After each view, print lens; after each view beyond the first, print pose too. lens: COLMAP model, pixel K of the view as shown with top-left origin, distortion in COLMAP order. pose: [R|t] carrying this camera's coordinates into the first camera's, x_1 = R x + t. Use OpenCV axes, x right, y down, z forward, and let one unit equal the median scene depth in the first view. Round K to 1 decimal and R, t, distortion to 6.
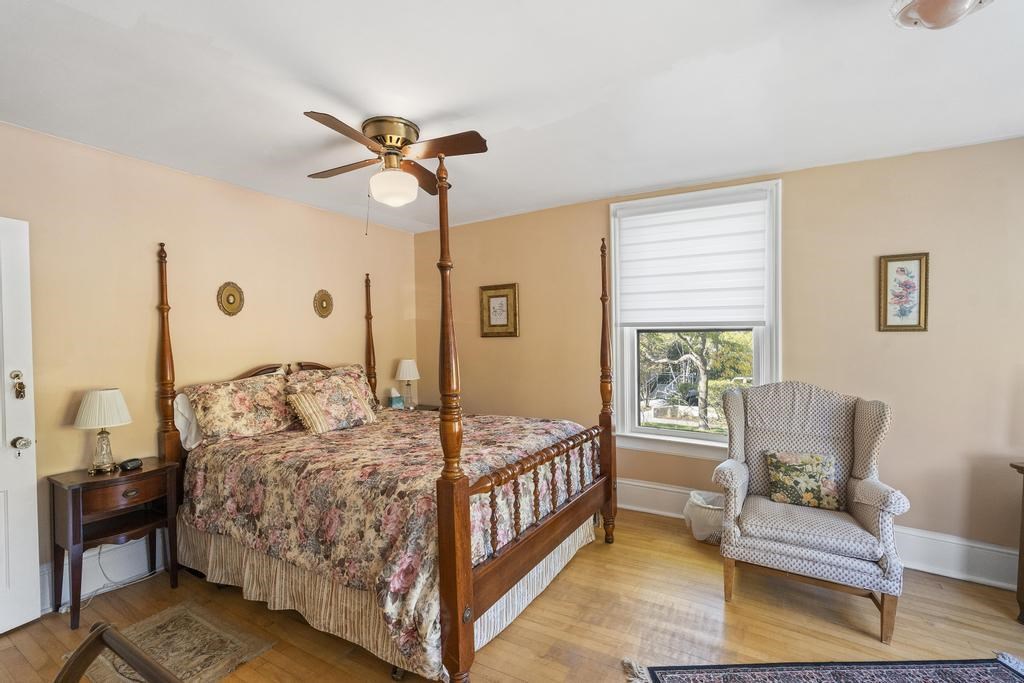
lens RADIAL K [[448.3, 0, 512.0], [0, 448.3, 341.5], [0, 0, 1]] dist [0.000615, 0.000030]
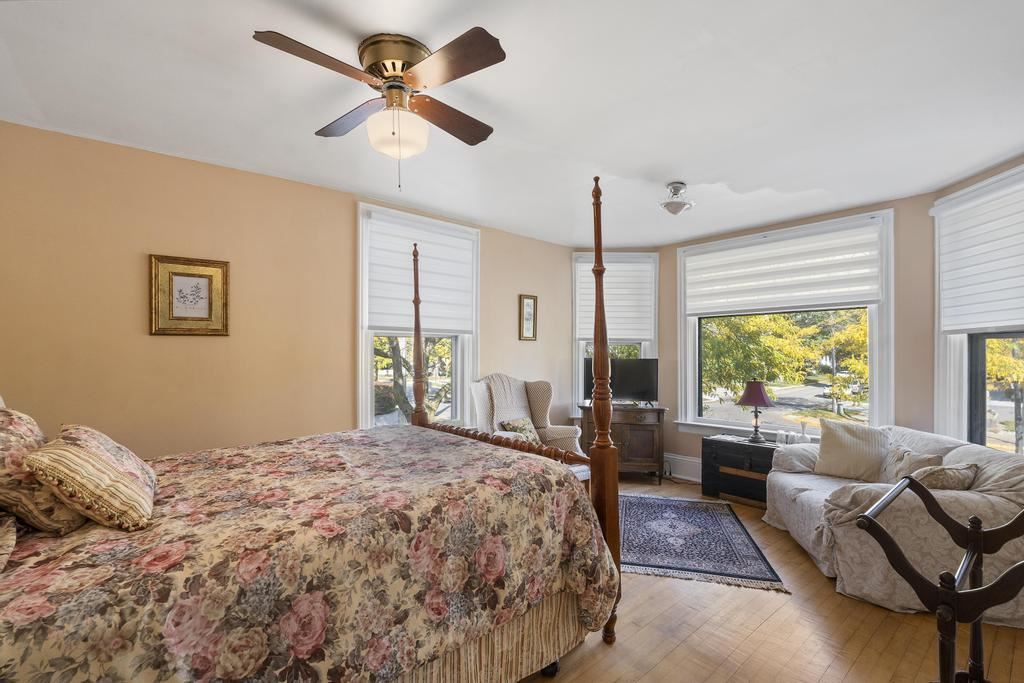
lens RADIAL K [[471.1, 0, 514.9], [0, 471.1, 345.6], [0, 0, 1]] dist [-0.003051, -0.000661]
pose [[0.313116, 0.017533, 0.949553, -0.876030], [0.006173, 0.999771, -0.020496, 0.035511], [-0.949695, 0.012279, 0.312936, 0.514896]]
